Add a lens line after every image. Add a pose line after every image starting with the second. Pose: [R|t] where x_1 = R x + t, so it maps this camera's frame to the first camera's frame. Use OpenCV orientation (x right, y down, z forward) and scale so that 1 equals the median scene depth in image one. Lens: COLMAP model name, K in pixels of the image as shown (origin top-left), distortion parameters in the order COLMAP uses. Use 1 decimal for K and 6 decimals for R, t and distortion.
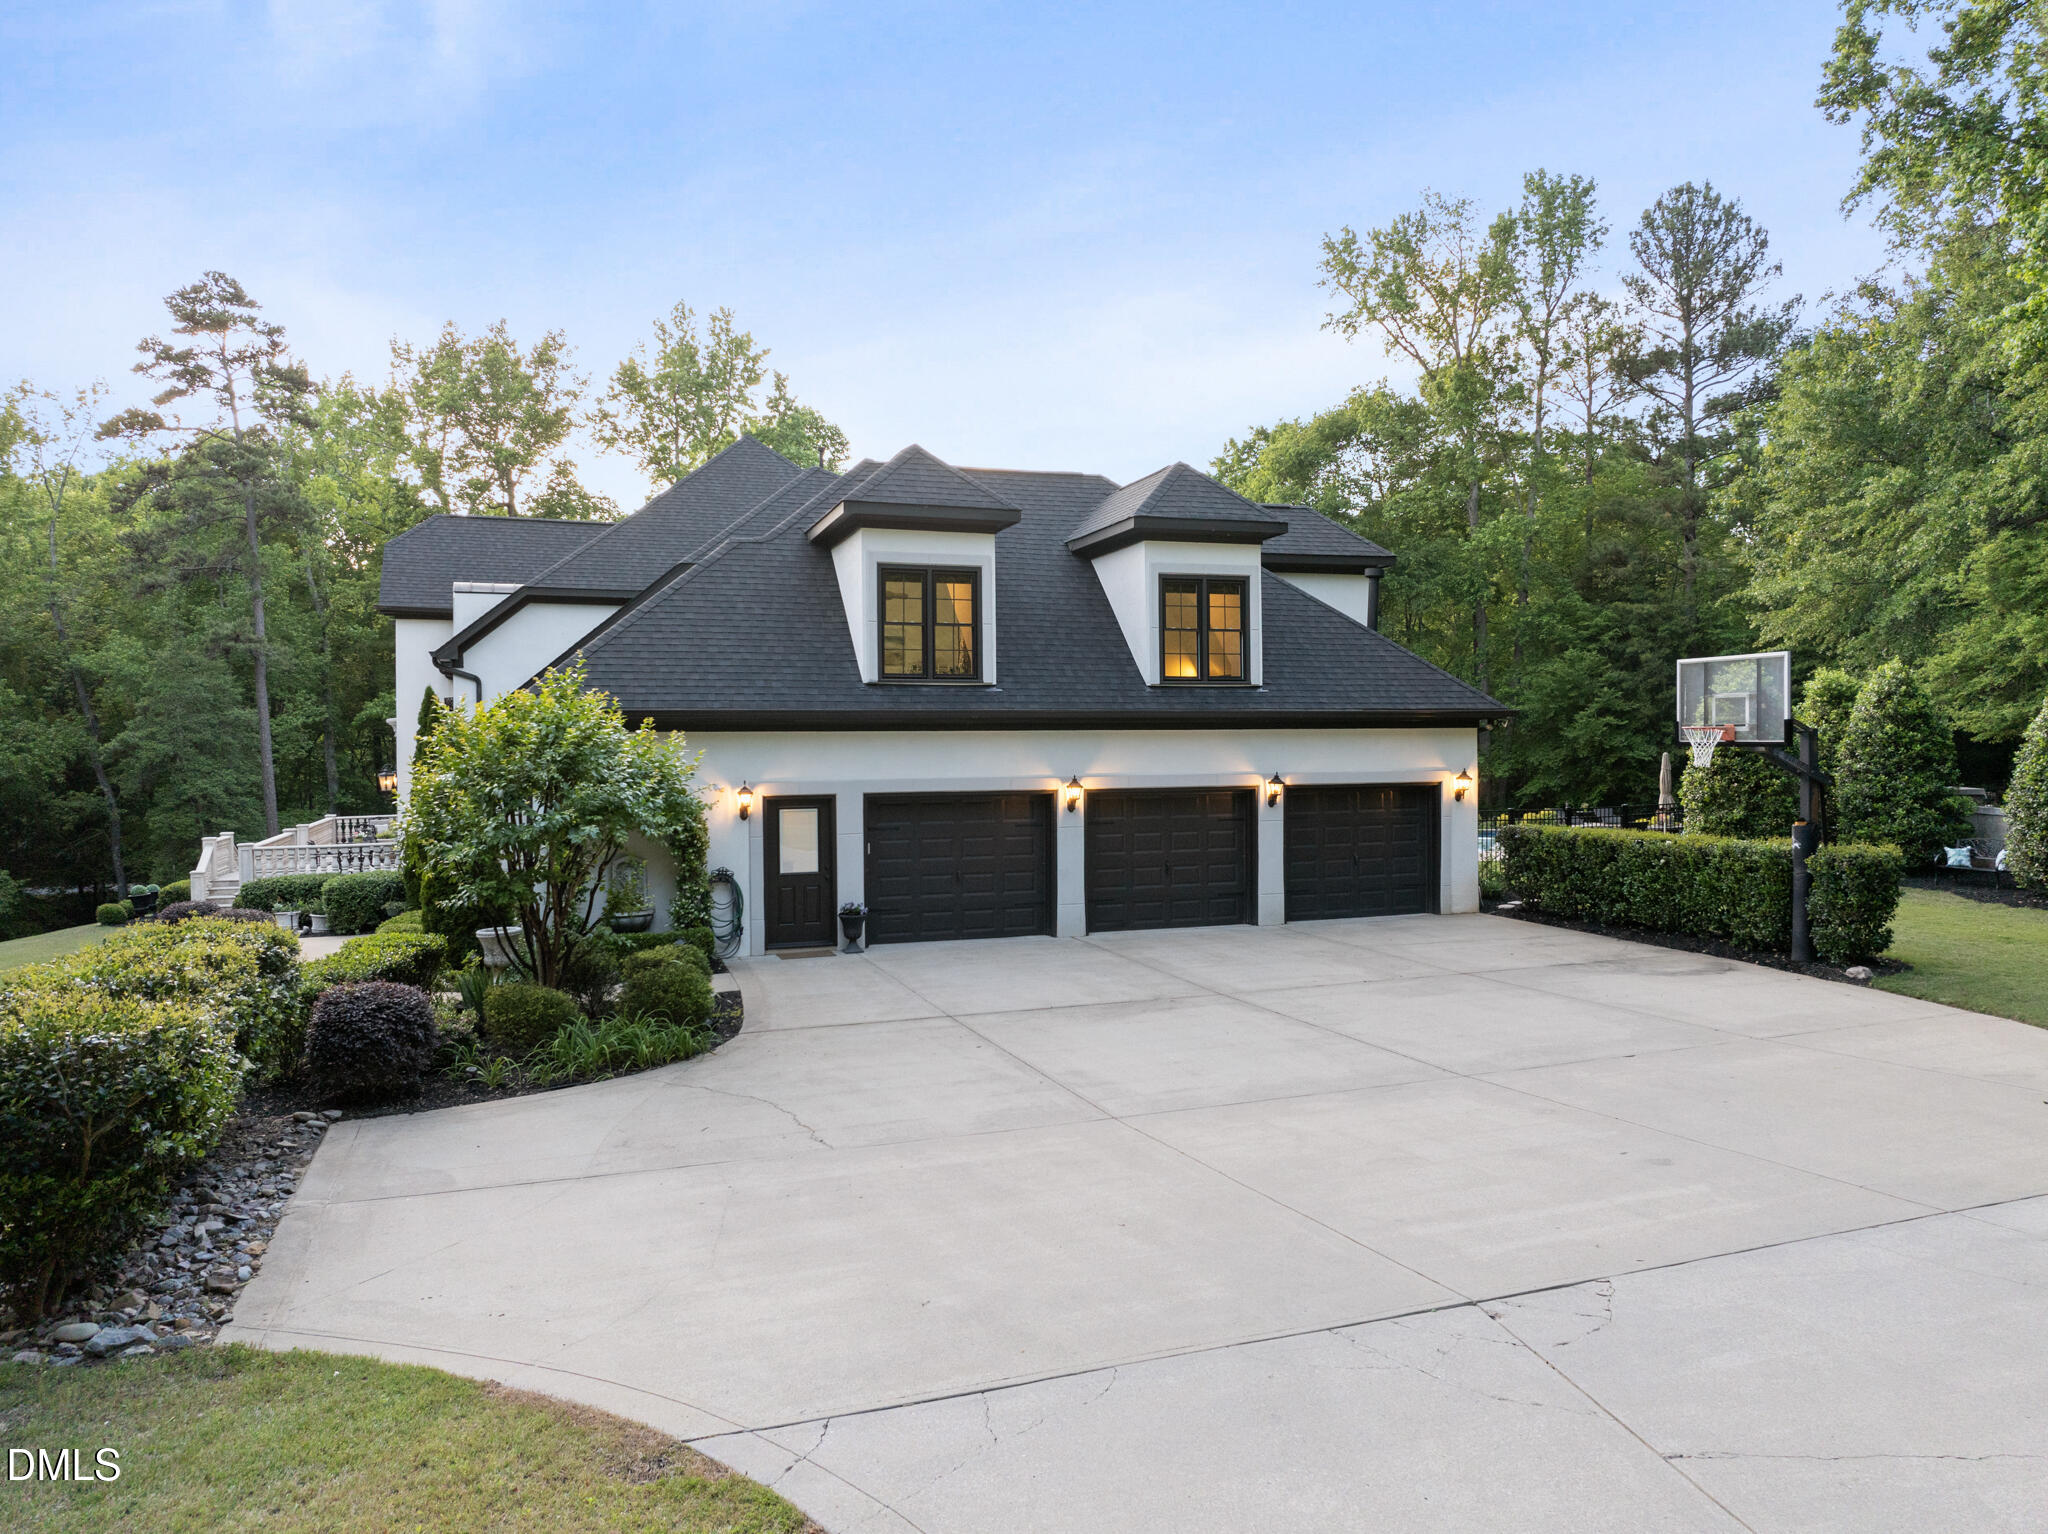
lens RADIAL K [[1453.0, 0, 1028.4], [0, 1453.0, 767.7], [0, 0, 1]] dist [-0.067665, 0.039656]
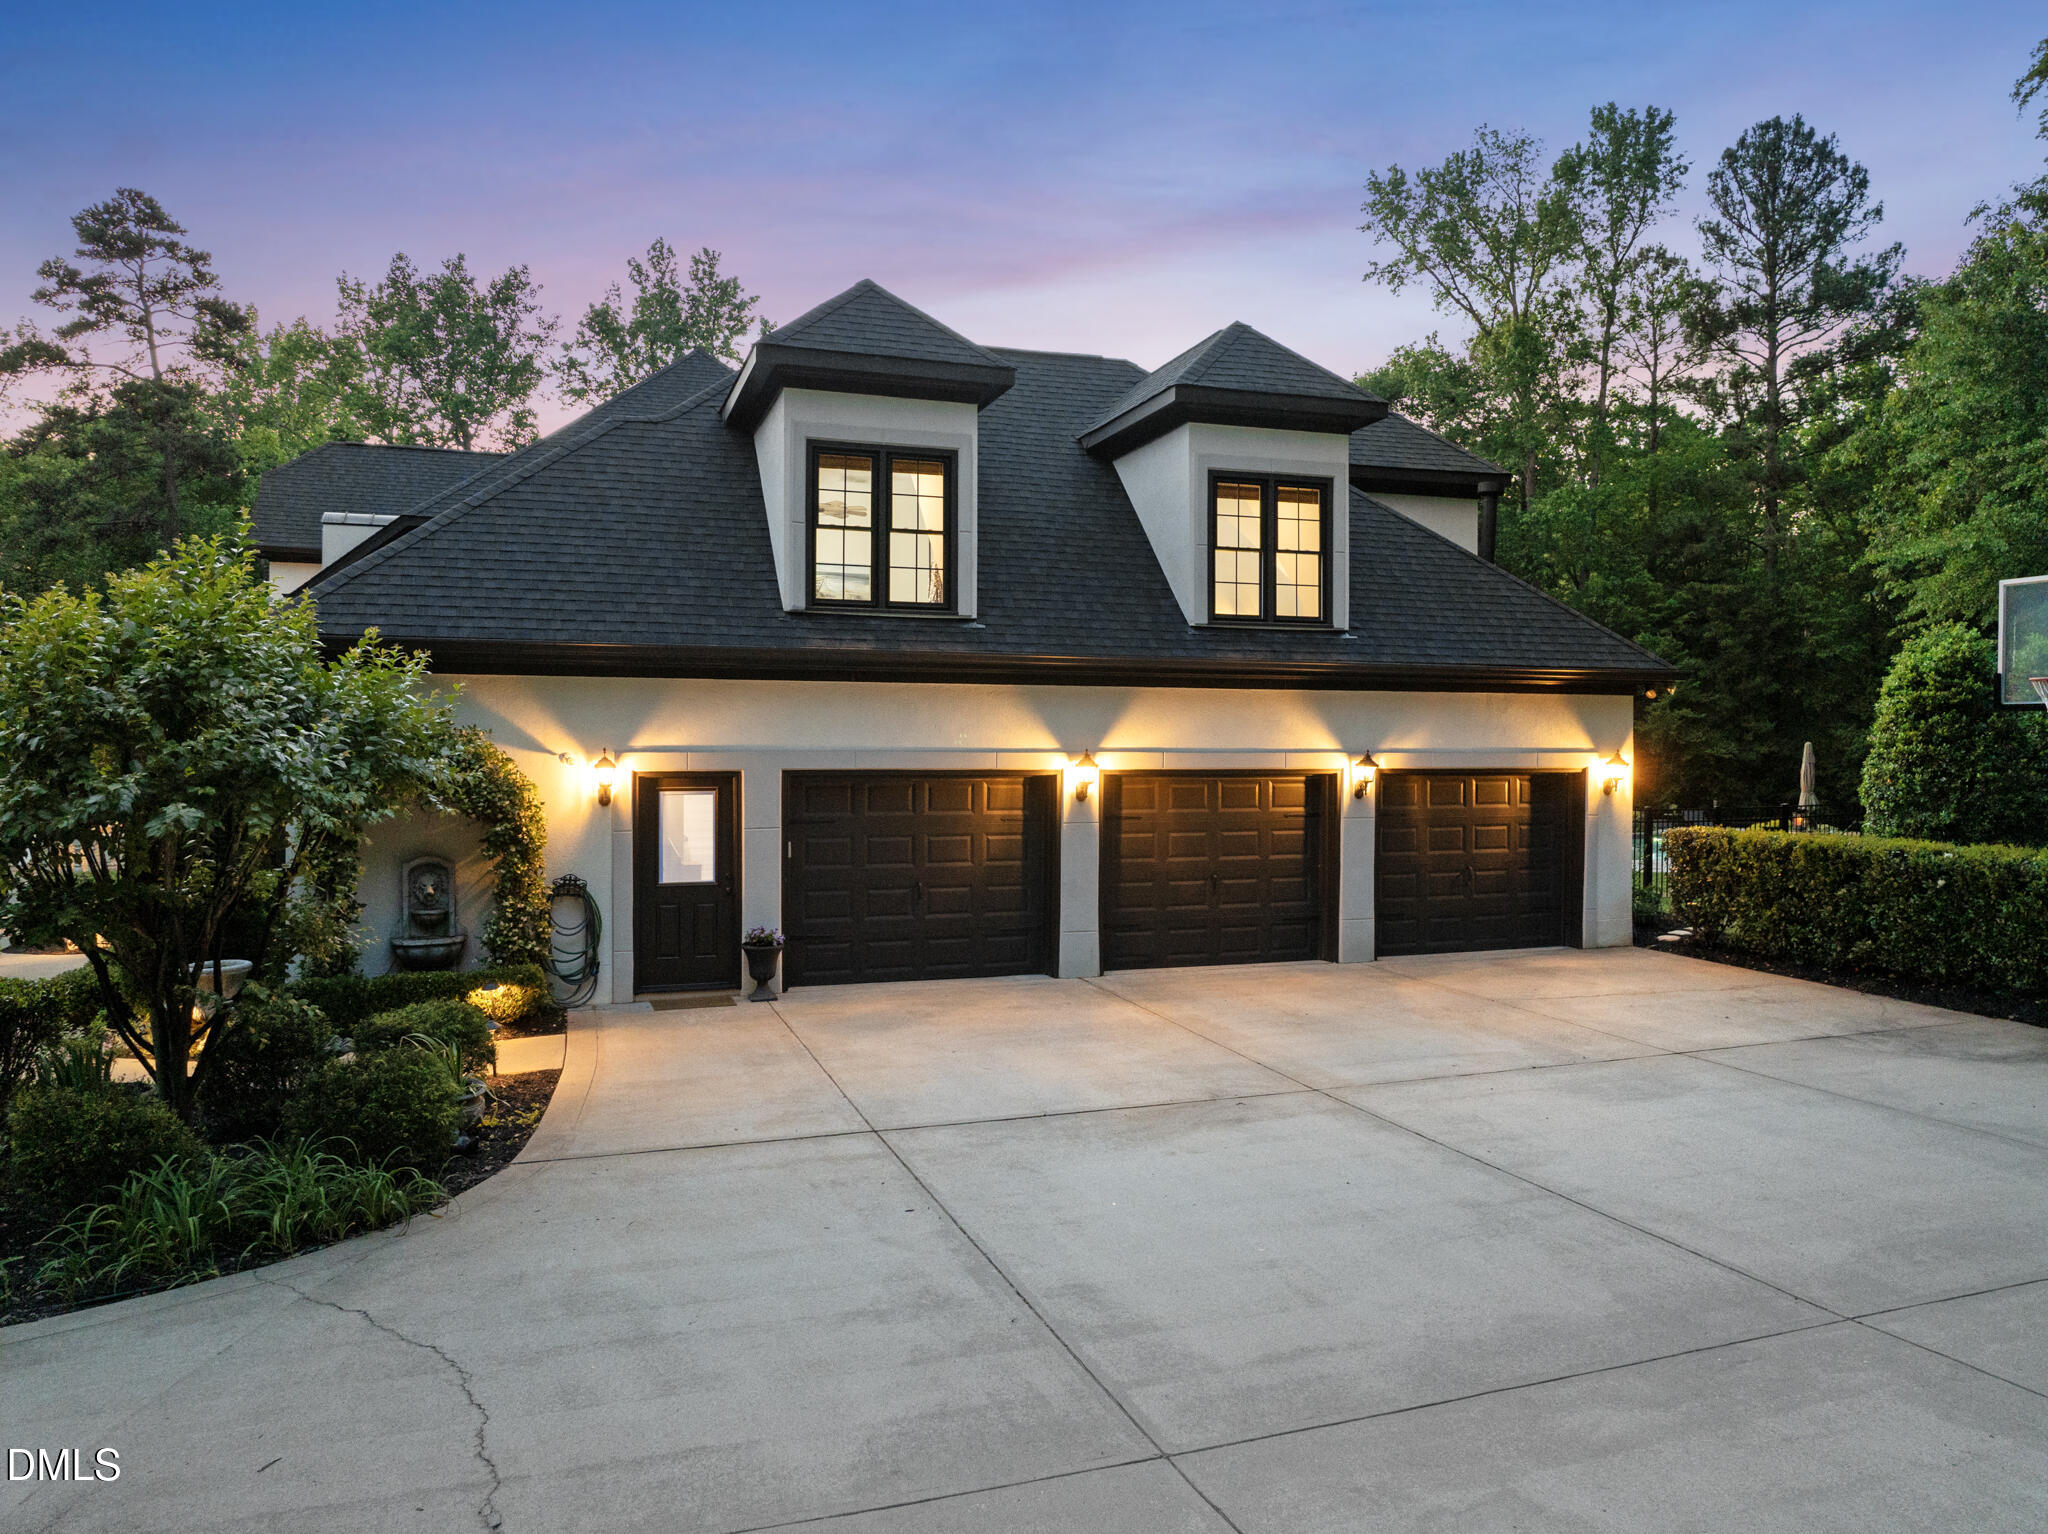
lens RADIAL K [[1453.0, 0, 1028.4], [0, 1453.0, 767.7], [0, 0, 1]] dist [-0.067665, 0.039656]
pose [[0.999885, 0.012617, -0.008358, 0.003385], [-0.012602, 0.999919, 0.001827, 0.004786], [0.008380, -0.001721, 0.999963, 0.105736]]
